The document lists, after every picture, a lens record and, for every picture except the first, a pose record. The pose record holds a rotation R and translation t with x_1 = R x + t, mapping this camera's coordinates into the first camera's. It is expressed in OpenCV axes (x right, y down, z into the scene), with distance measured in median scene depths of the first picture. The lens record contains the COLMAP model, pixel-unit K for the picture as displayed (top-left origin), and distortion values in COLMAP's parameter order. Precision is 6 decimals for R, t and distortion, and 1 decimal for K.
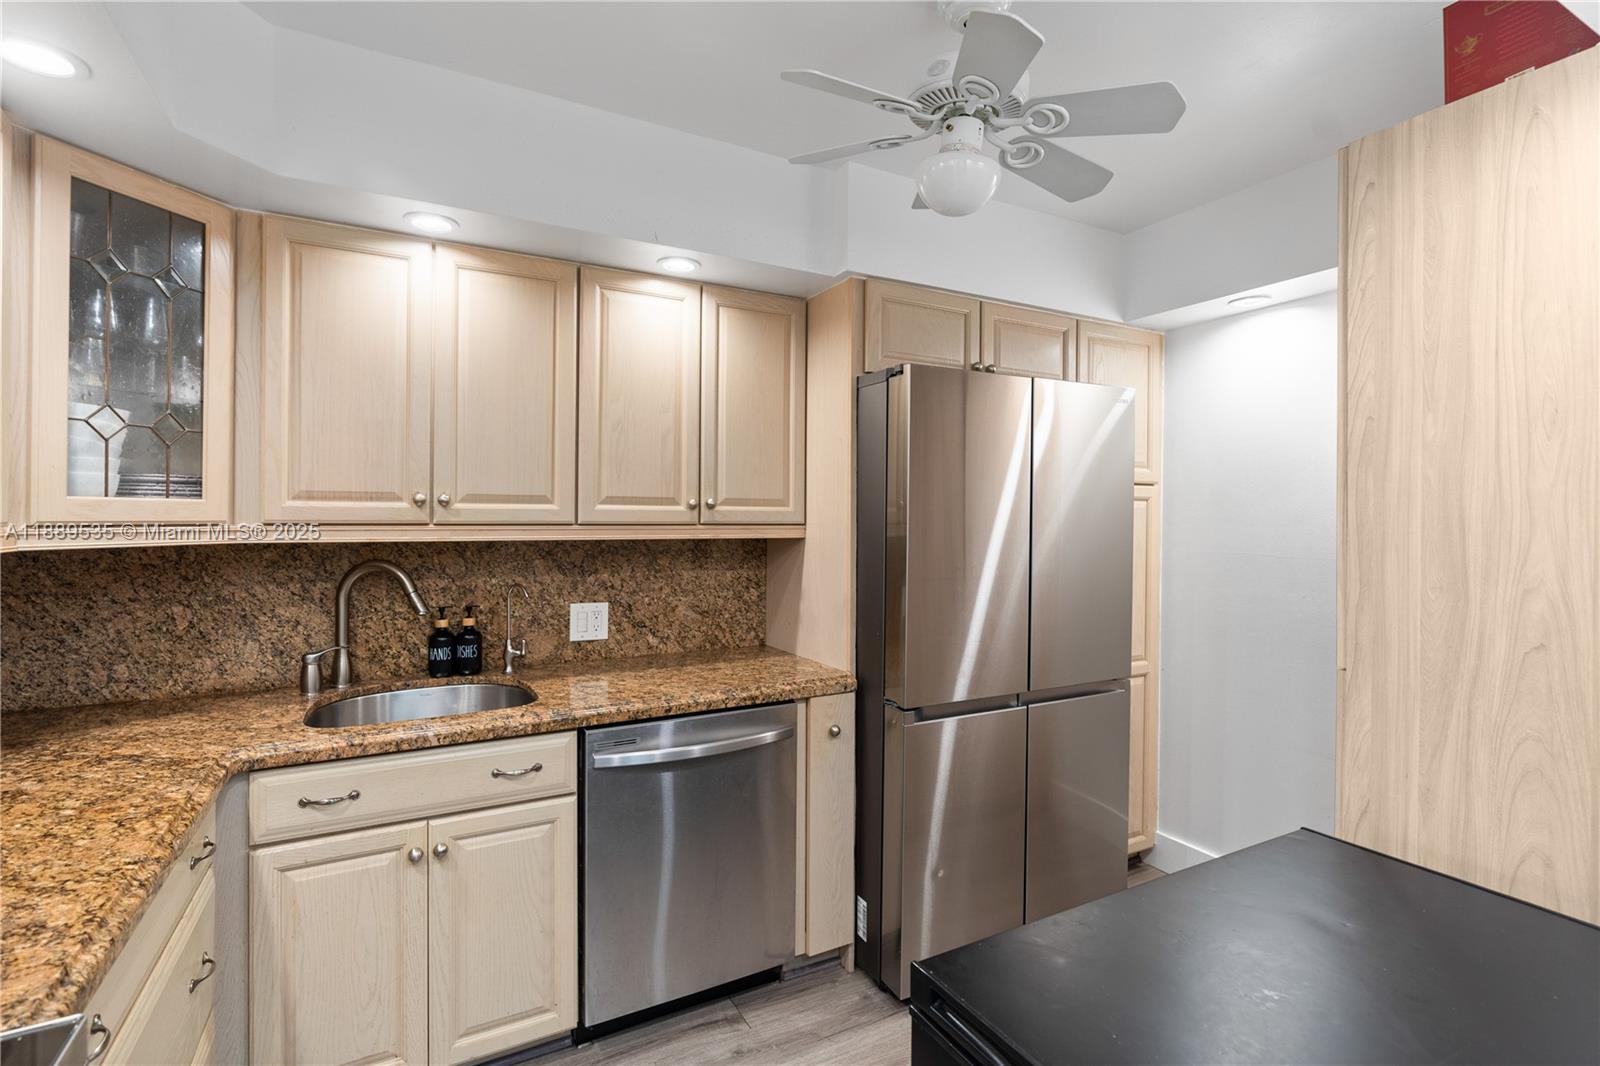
lens RADIAL K [[742.7, 0, 797.4], [0, 742.7, 511.4], [0, 0, 1]] dist [-0.008334, 0.000882]
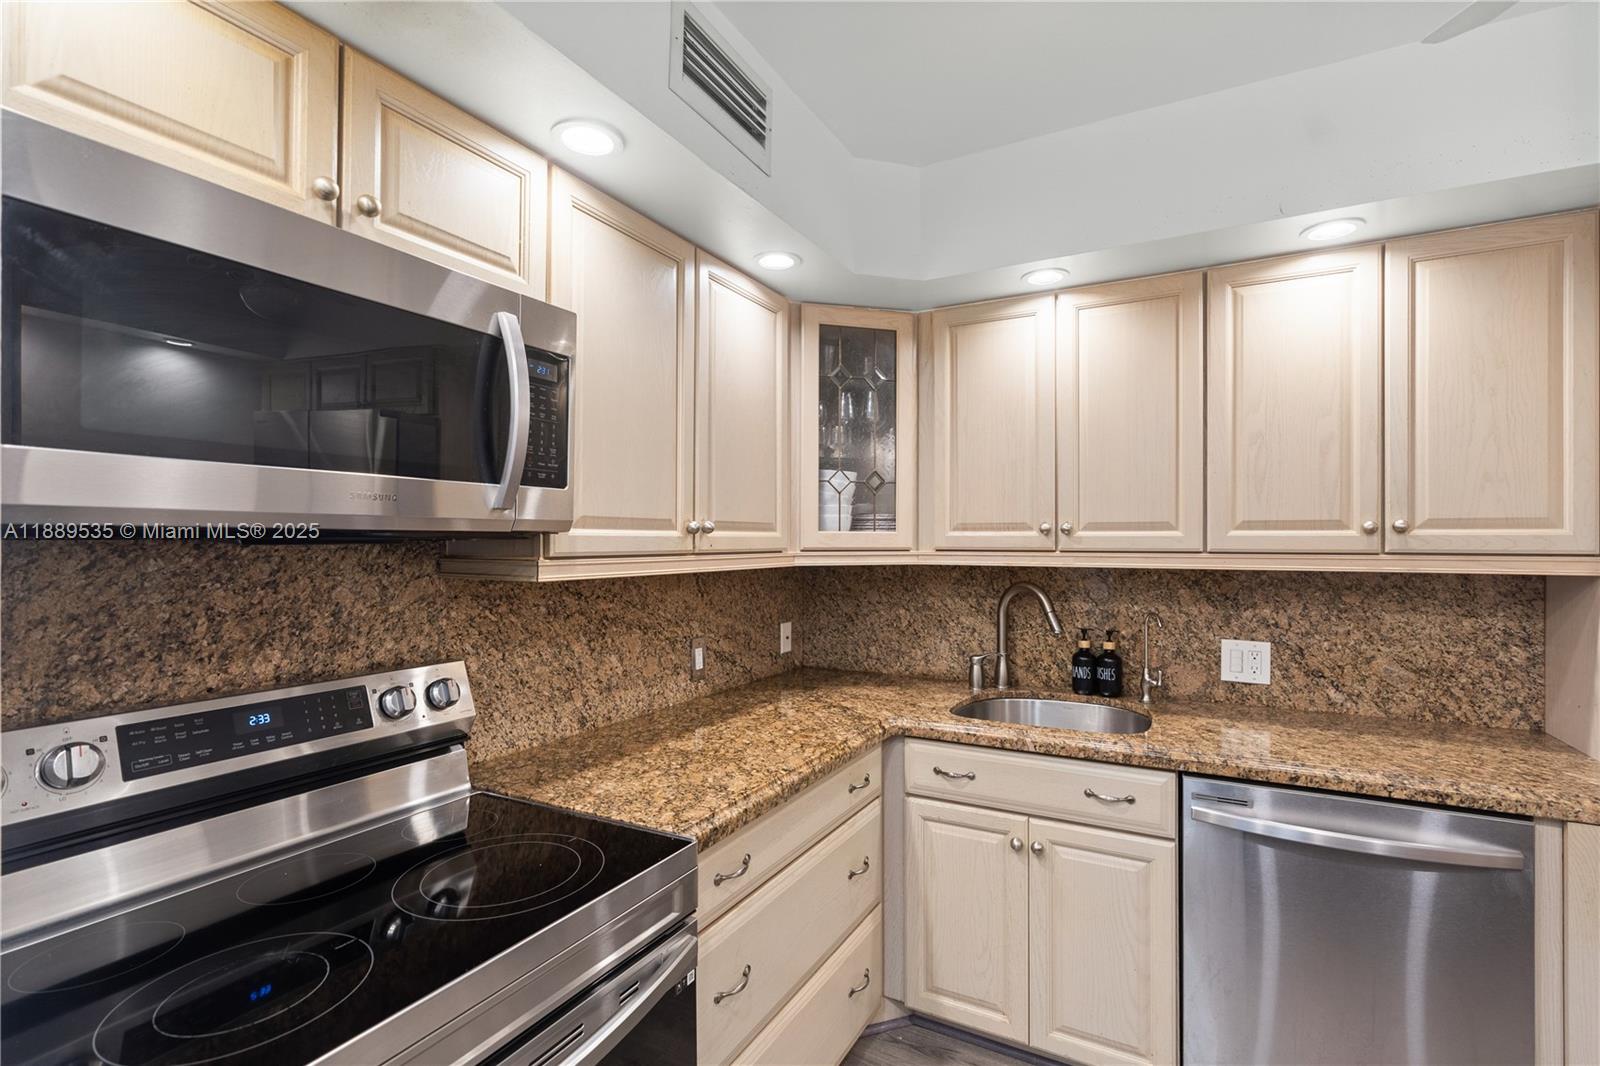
lens RADIAL K [[734.6, 0, 811.0], [0, 734.6, 533.7], [0, 0, 1]] dist [-0.003691, 0.000645]
pose [[0.551122, -0.012379, -0.834333, 0.202134], [0.007894, 0.999923, -0.009622, -0.000561], [0.834387, -0.001284, 0.551177, 0.098032]]
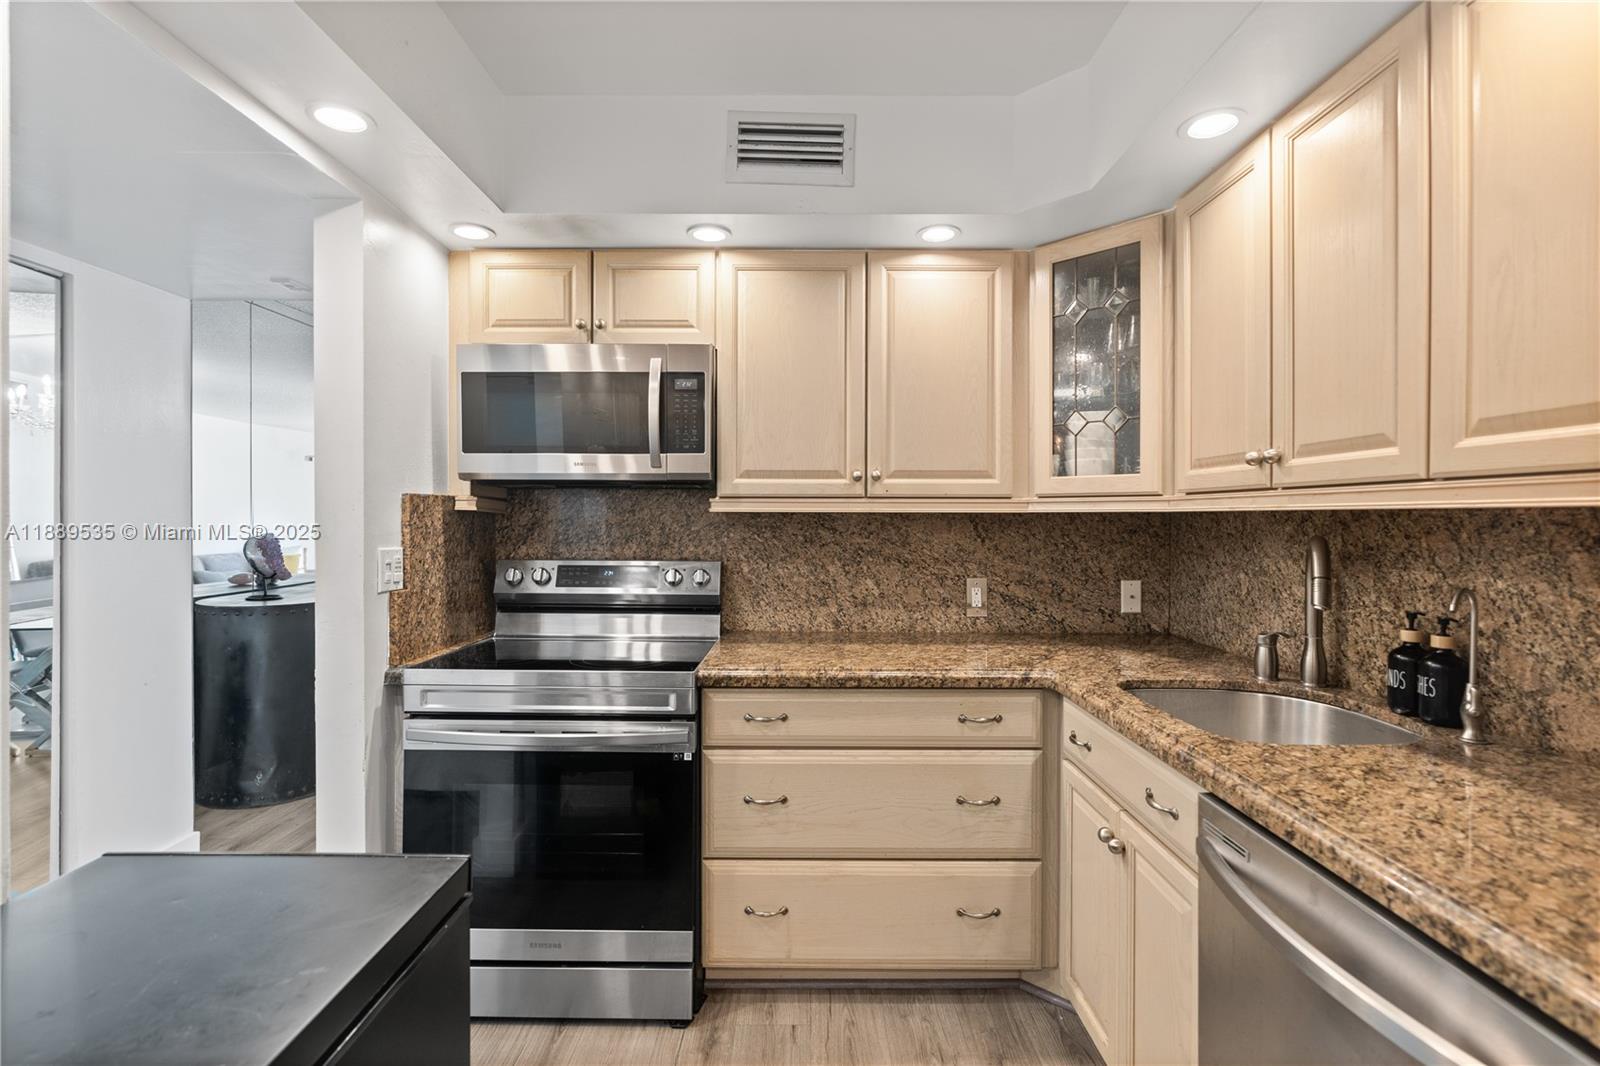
lens RADIAL K [[742.7, 0, 797.4], [0, 742.7, 511.4], [0, 0, 1]] dist [-0.008334, 0.000882]
pose [[-0.476286, -0.012554, -0.879201, 0.414661], [0.000637, 0.999893, -0.014622, 0.050625], [0.879290, -0.007524, -0.476227, 0.898580]]
